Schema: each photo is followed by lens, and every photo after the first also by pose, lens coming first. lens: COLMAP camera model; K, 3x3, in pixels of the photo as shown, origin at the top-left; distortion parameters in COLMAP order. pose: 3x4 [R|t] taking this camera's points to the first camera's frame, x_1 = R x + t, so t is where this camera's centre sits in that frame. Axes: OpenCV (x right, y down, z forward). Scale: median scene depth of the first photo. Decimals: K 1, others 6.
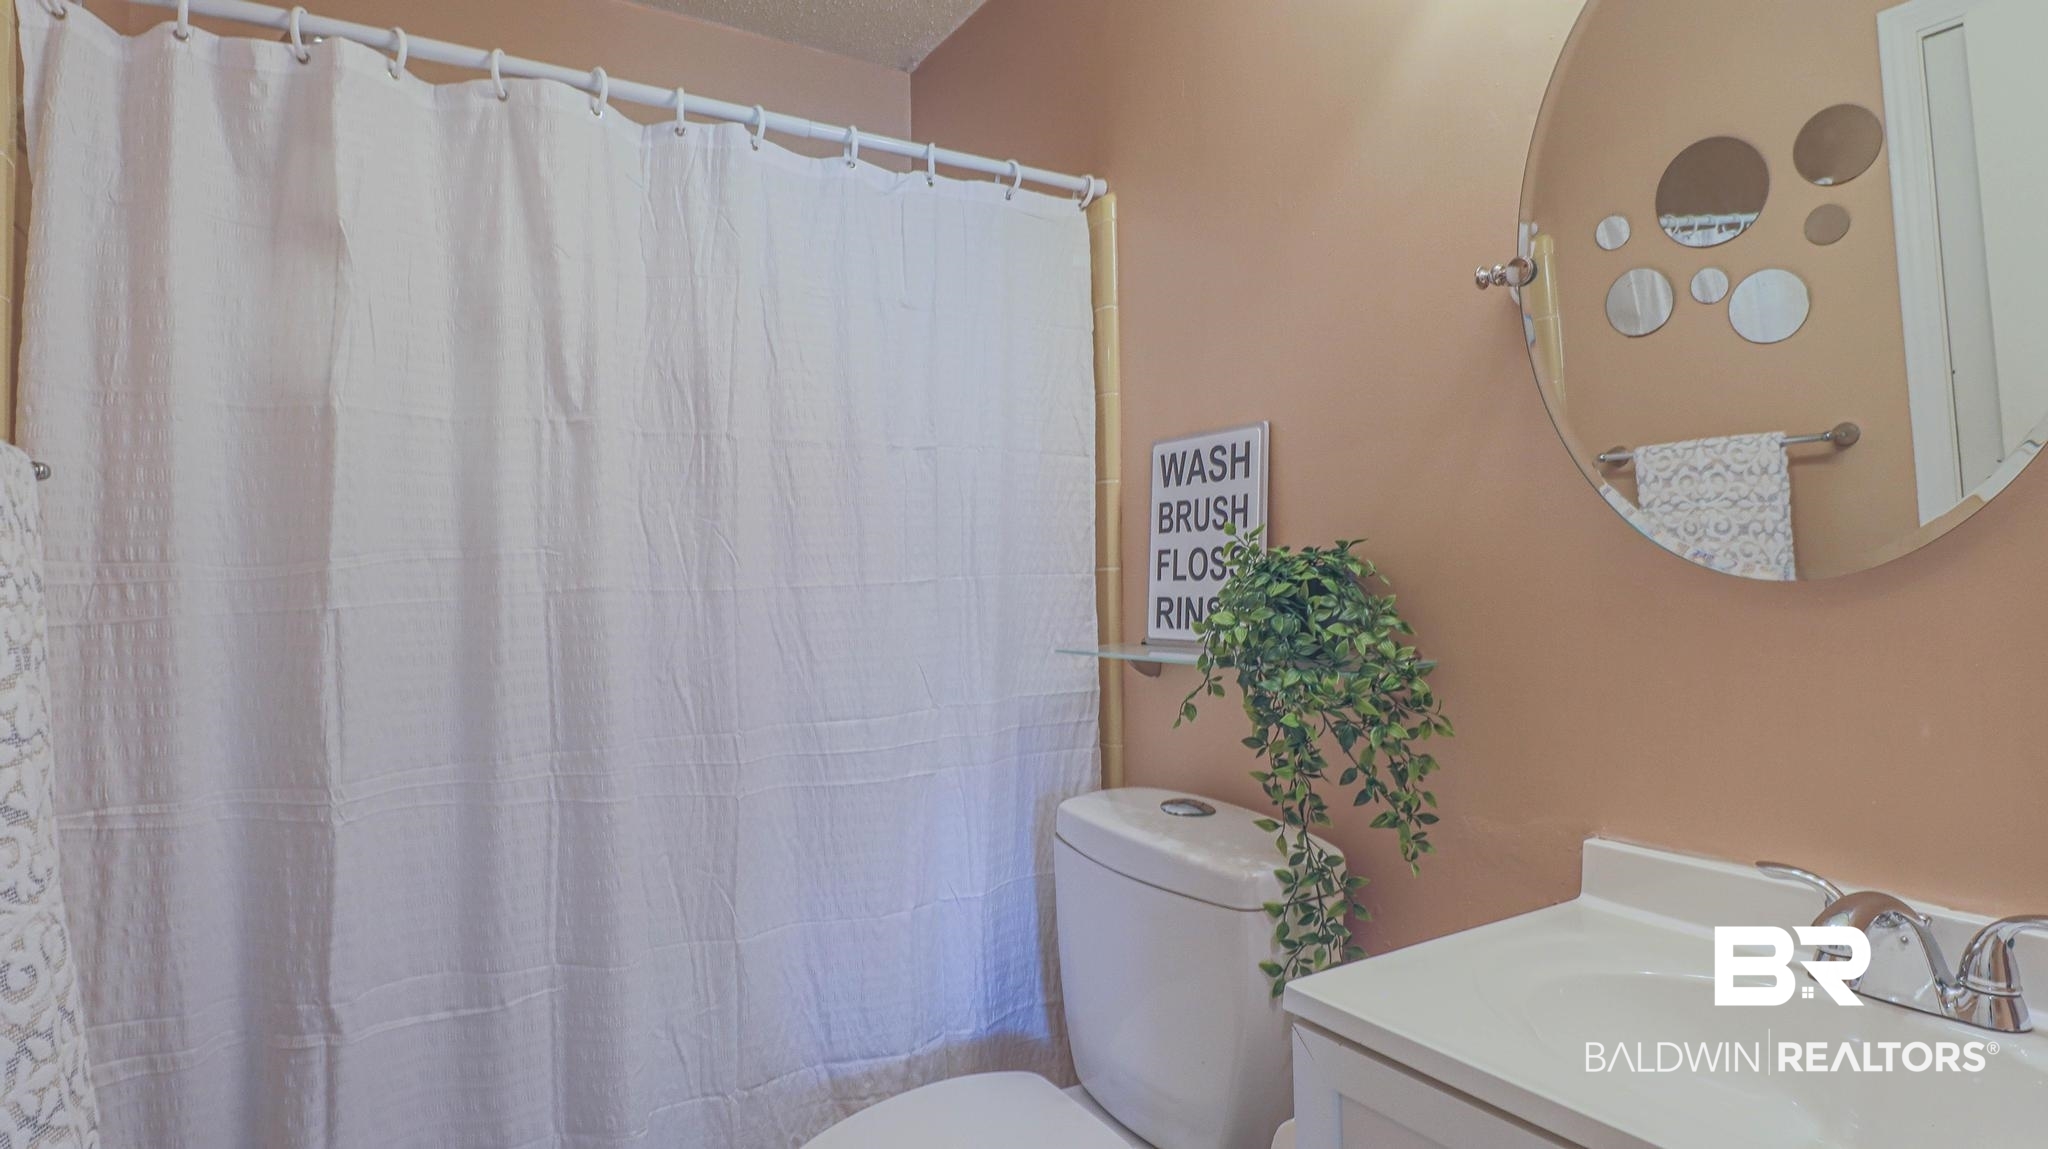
lens RADIAL K [[1058.9, 0, 1011.0], [0, 1058.9, 551.9], [0, 0, 1]] dist [0.003397, -0.015906]
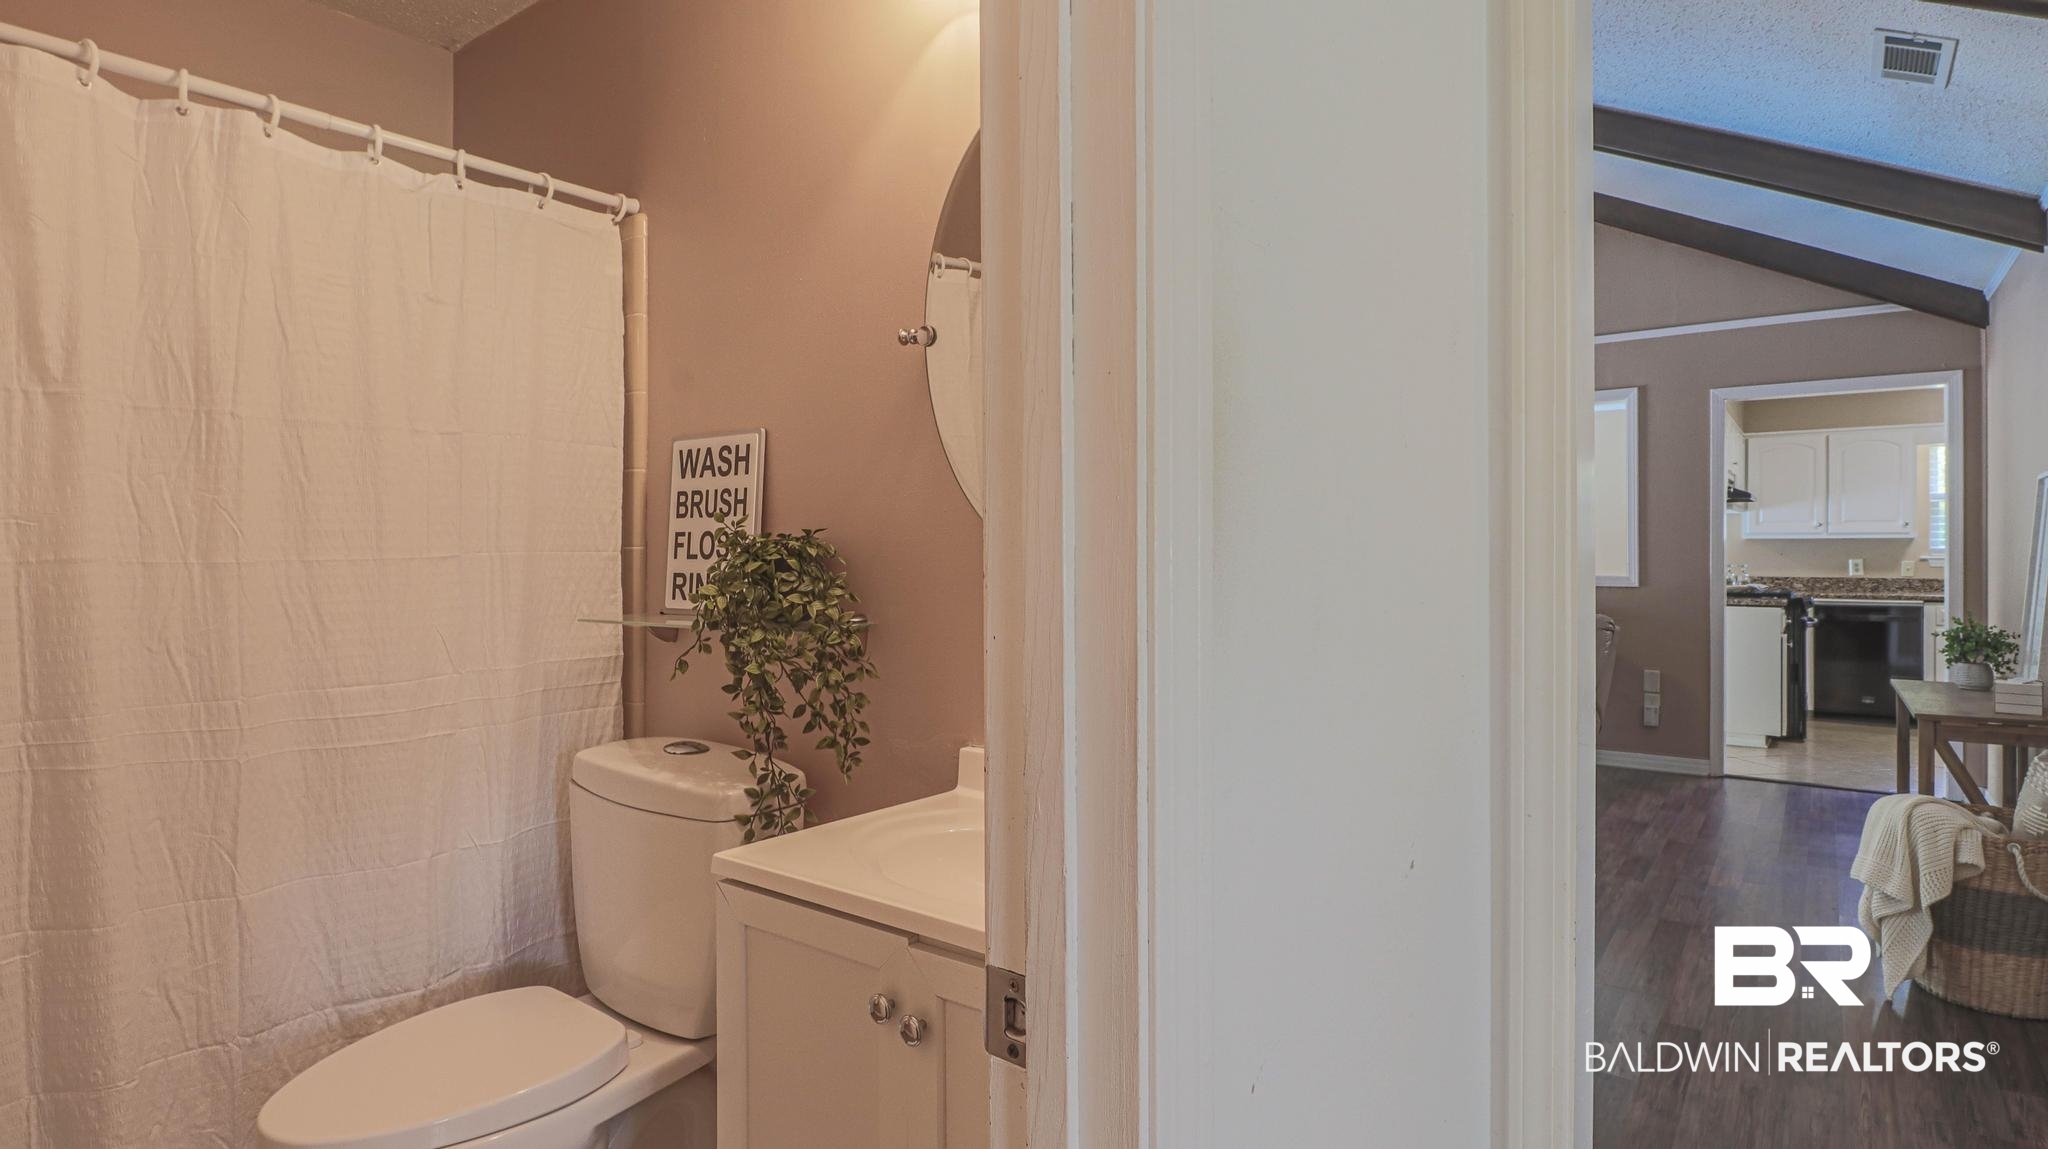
lens RADIAL K [[1058.9, 0, 1011.0], [0, 1058.9, 551.9], [0, 0, 1]] dist [0.003397, -0.015906]
pose [[0.930615, 0.015132, 0.365687, 0.065346], [-0.022226, 0.999637, 0.015197, -0.007065], [-0.365325, -0.022270, 0.930614, -0.239516]]
